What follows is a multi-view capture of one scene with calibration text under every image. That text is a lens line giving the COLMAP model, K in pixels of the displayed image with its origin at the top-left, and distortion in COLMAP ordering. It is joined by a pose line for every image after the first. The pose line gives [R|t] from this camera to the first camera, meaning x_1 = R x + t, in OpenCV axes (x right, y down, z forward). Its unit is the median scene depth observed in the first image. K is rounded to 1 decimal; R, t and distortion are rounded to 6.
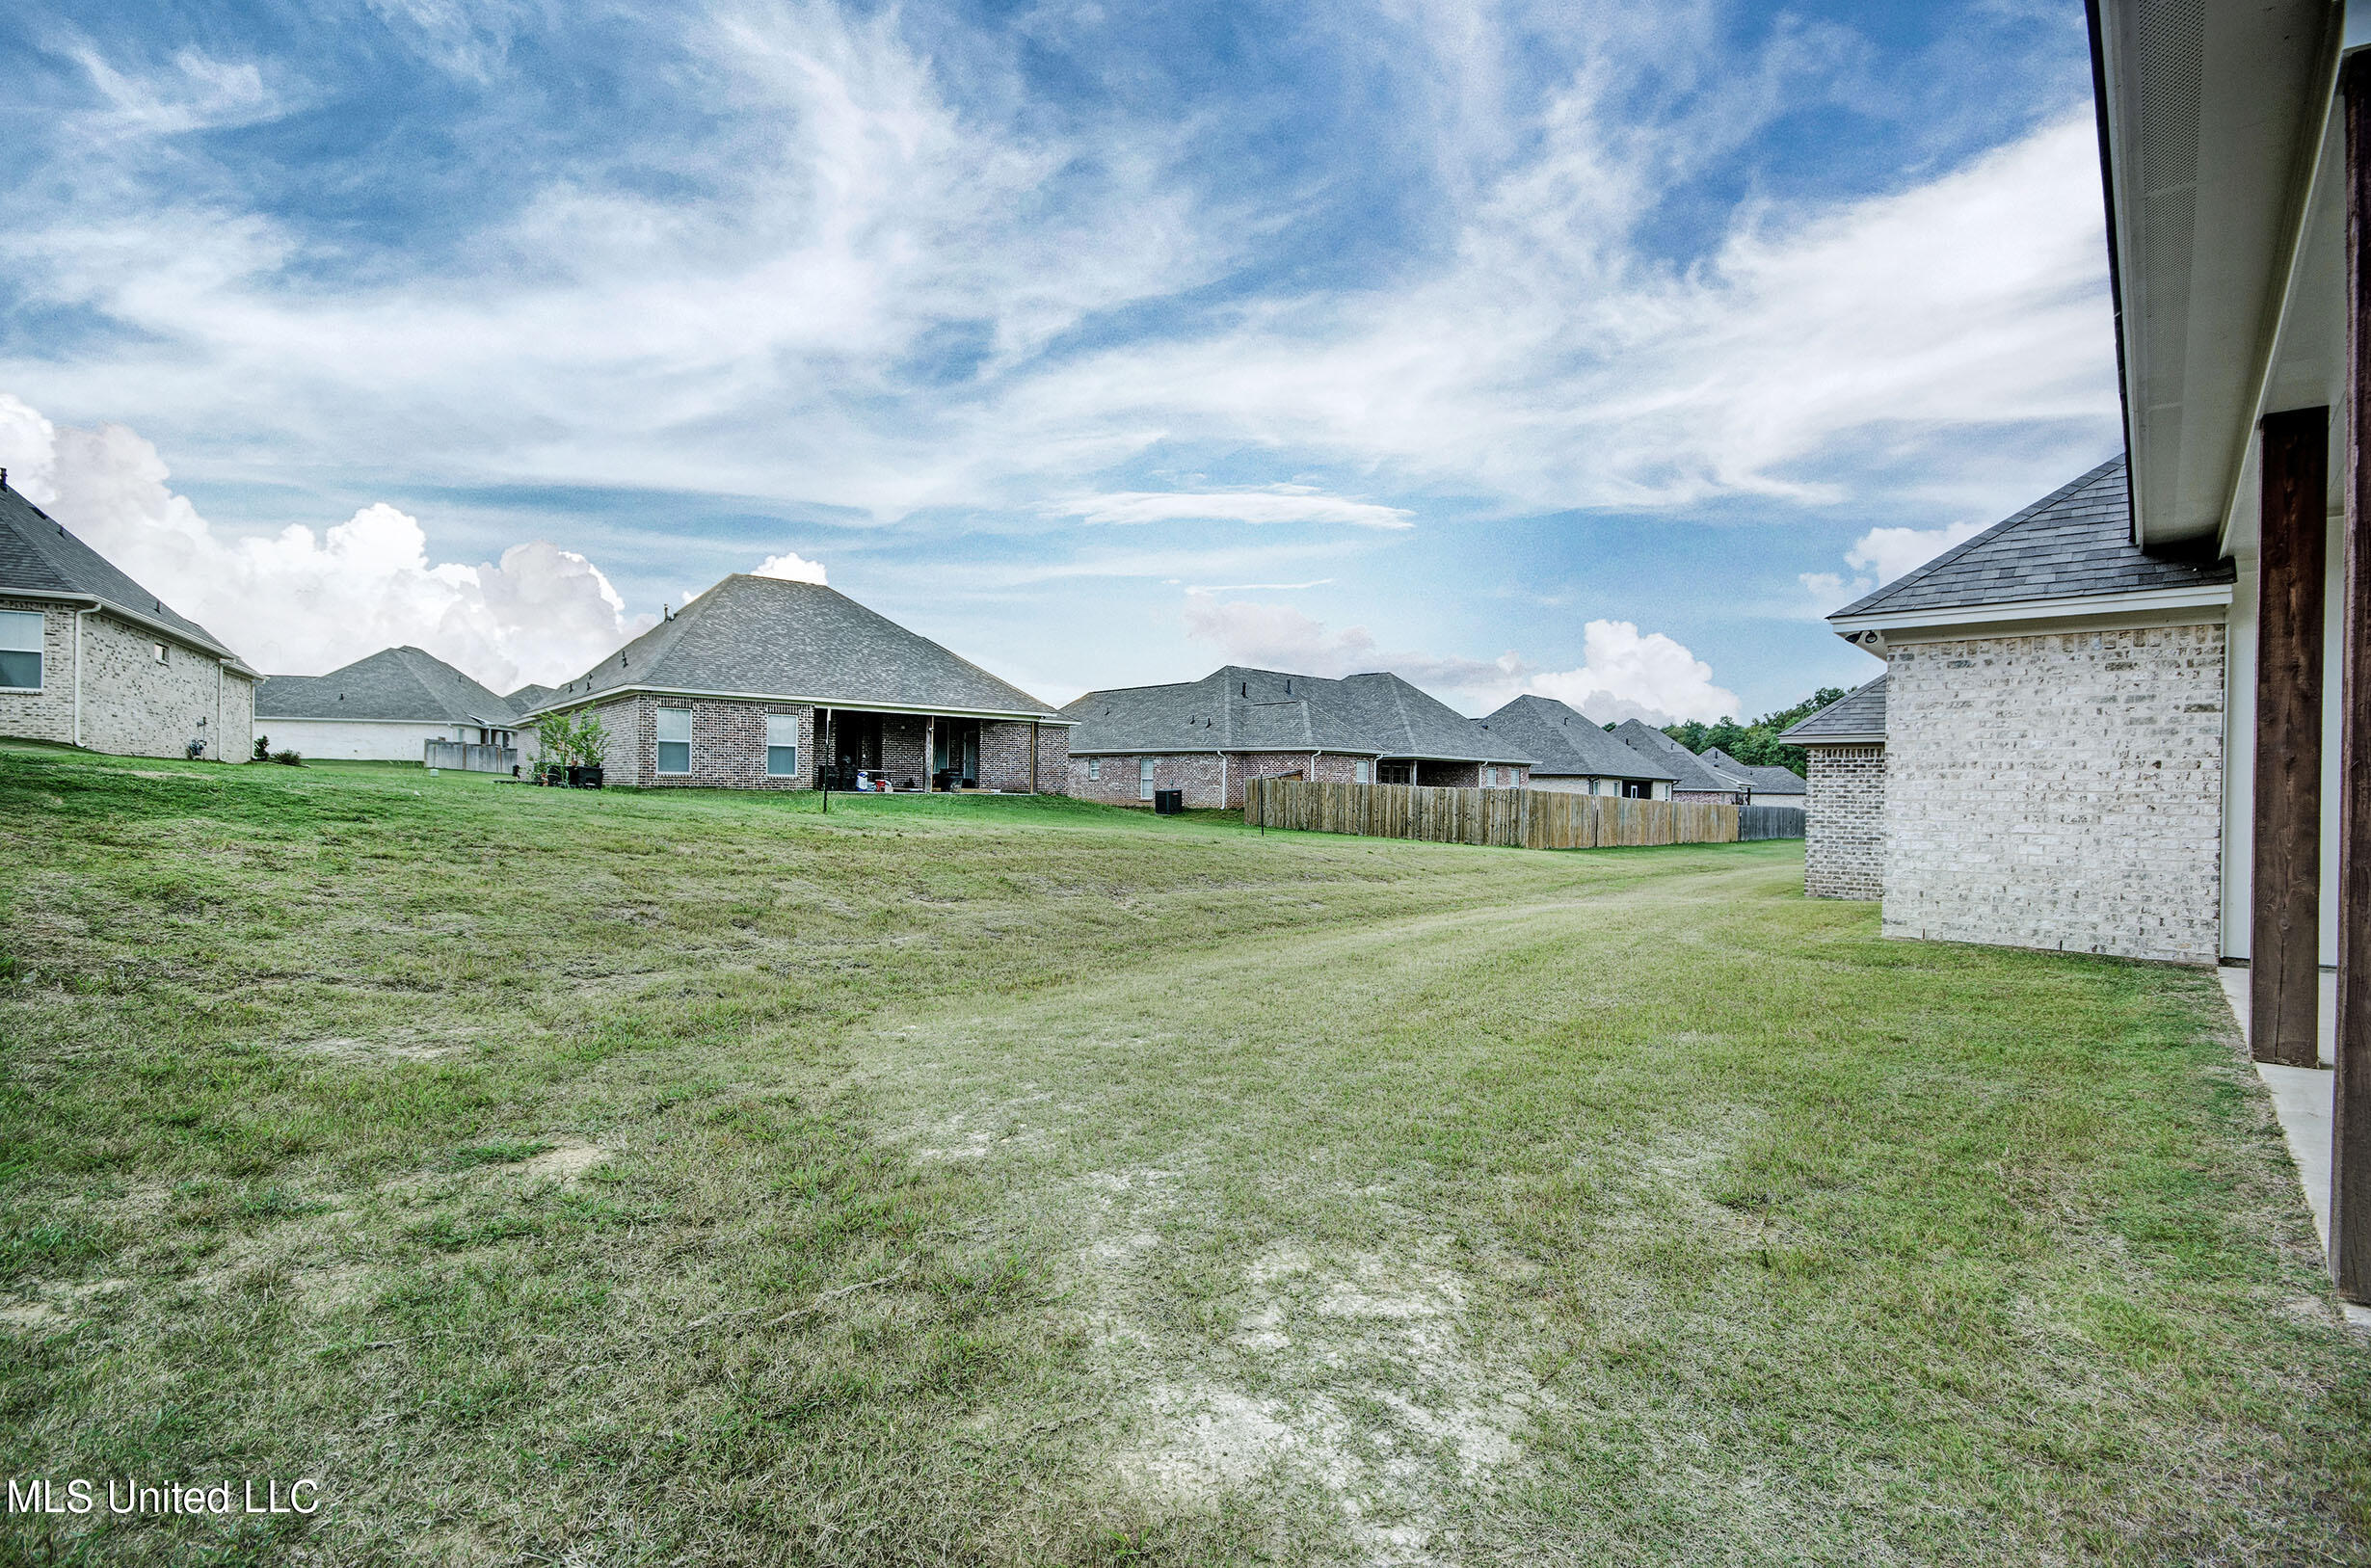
lens RADIAL K [[1076.4, 0, 1174.9], [0, 1076.4, 794.2], [0, 0, 1]] dist [0.012742, -0.001090]
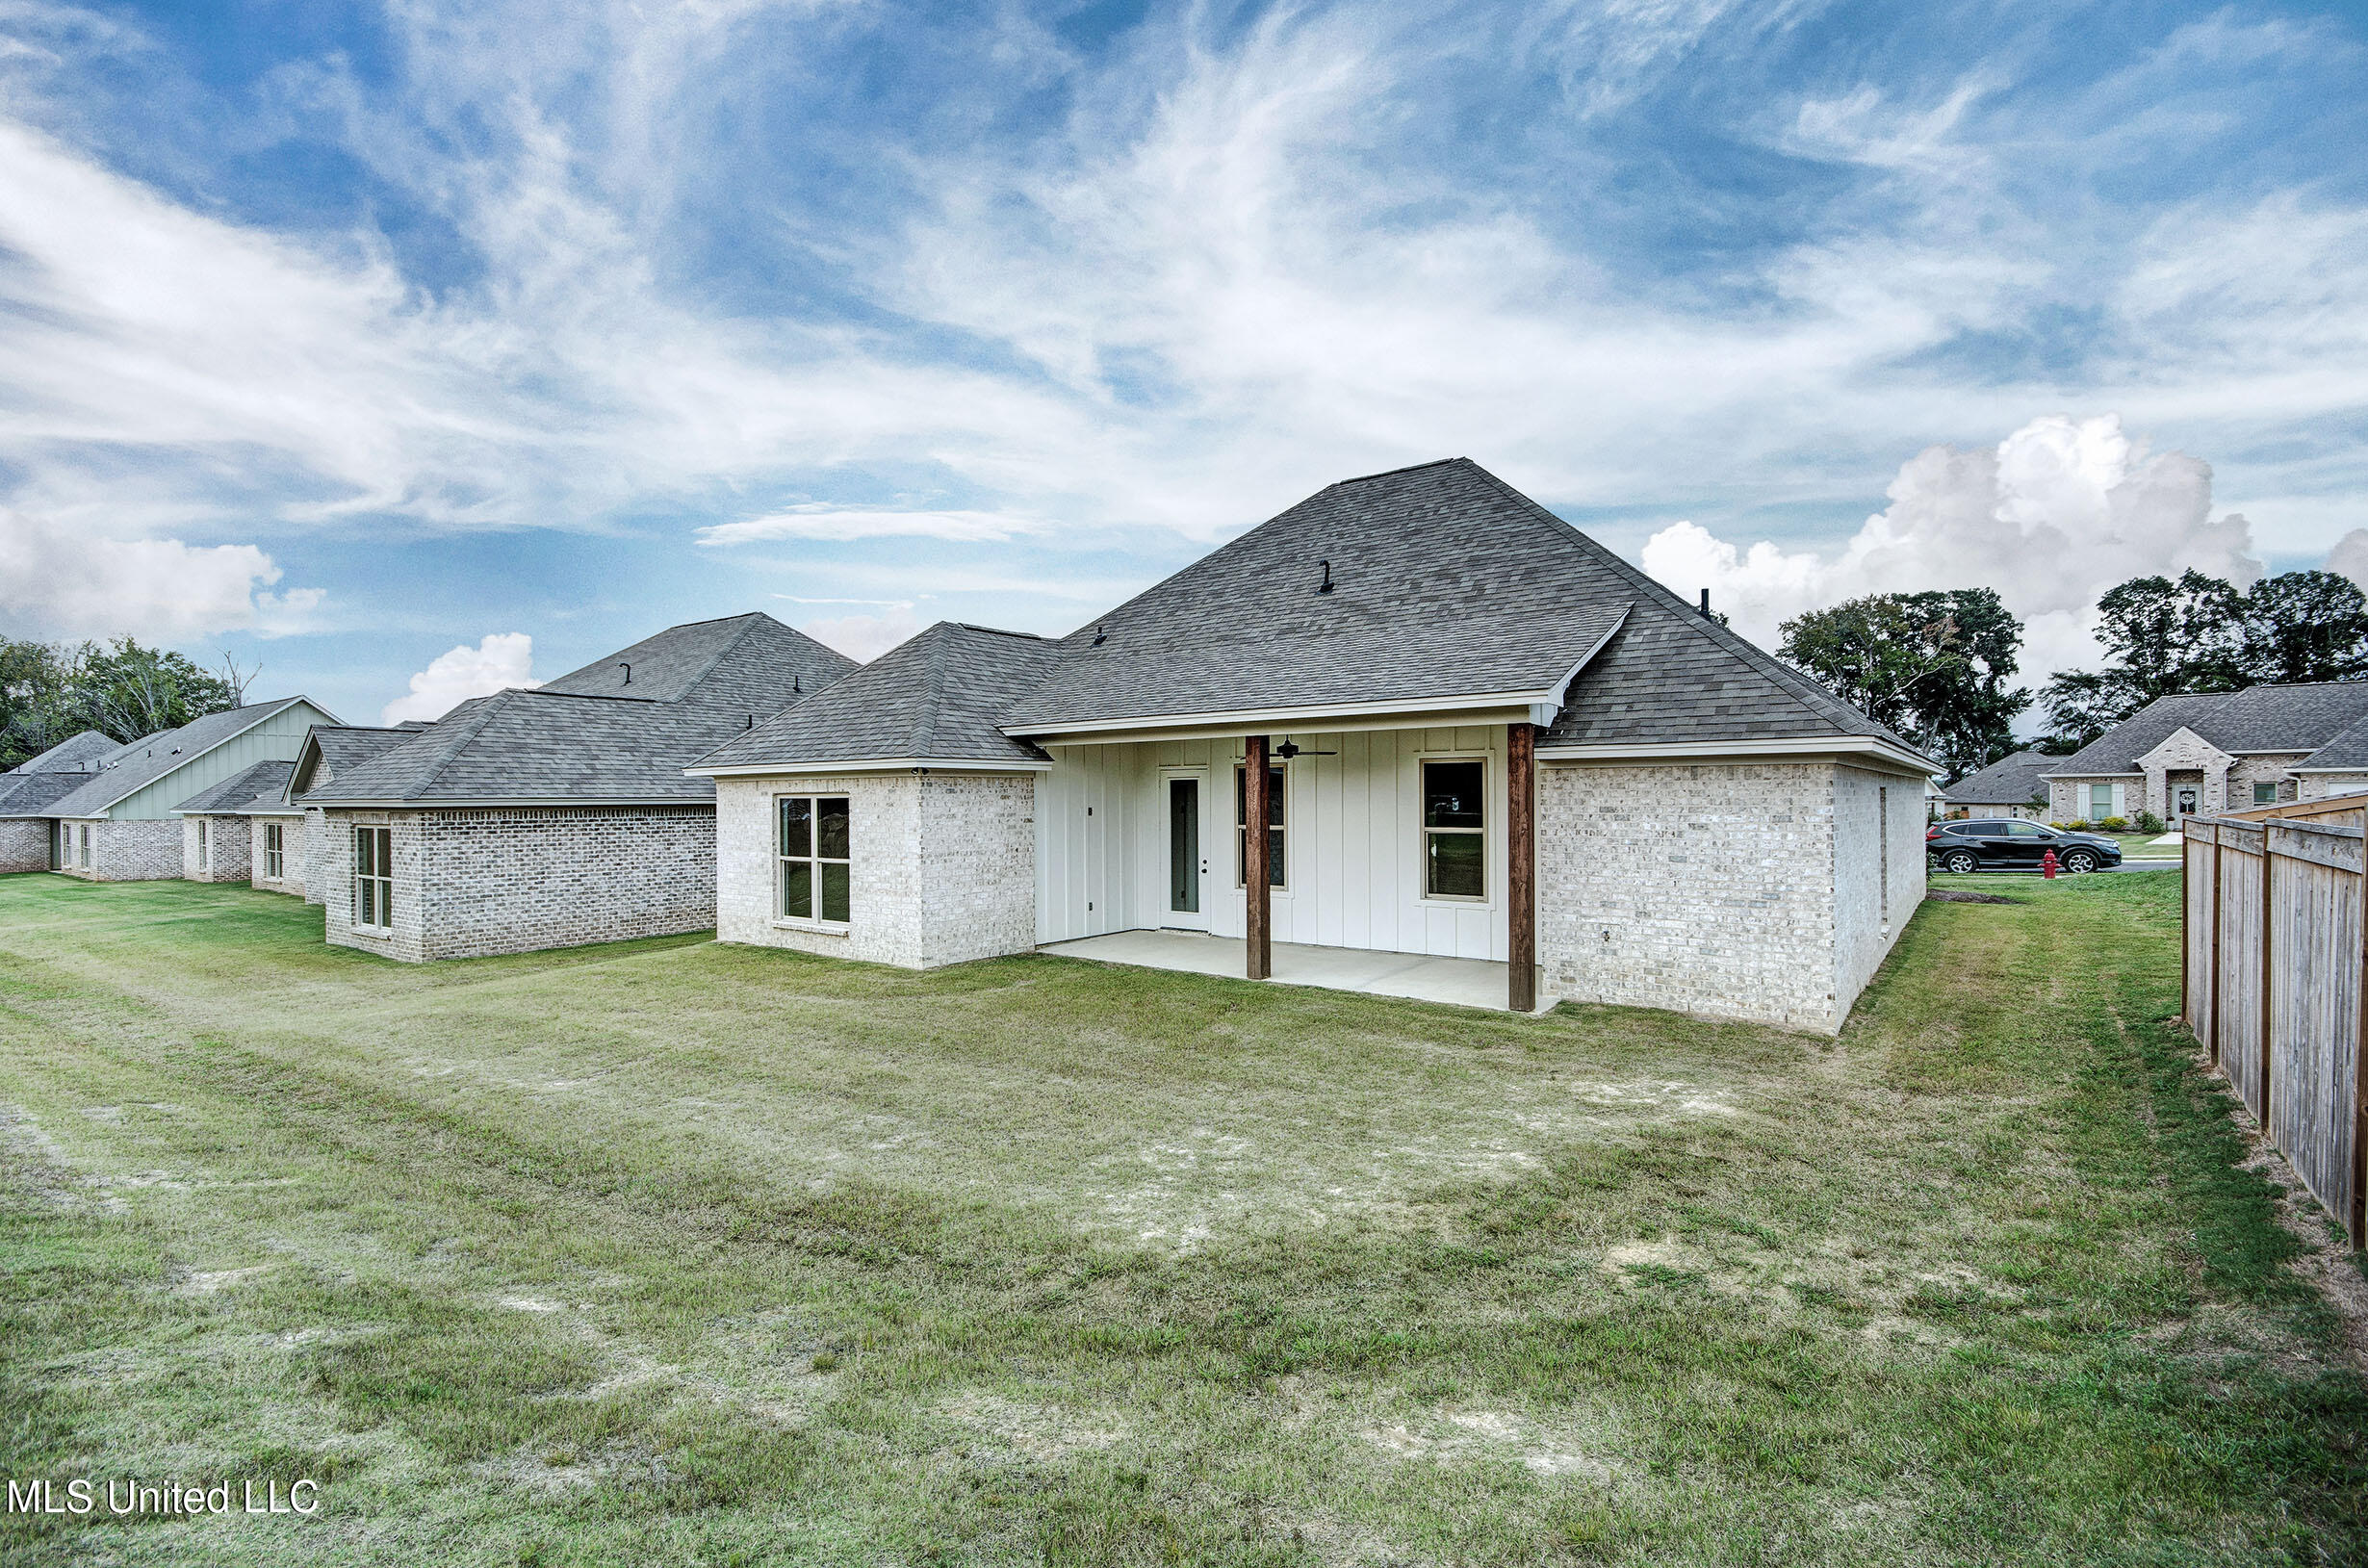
lens RADIAL K [[1075.0, 0, 1173.4], [0, 1075.0, 794.2], [0, 0, 1]] dist [0.012742, -0.001090]
pose [[-0.081658, -0.016752, 0.996520, -2.148908], [0.005645, 0.999835, 0.017271, -0.339792], [-0.996644, 0.007036, -0.081550, 1.919668]]
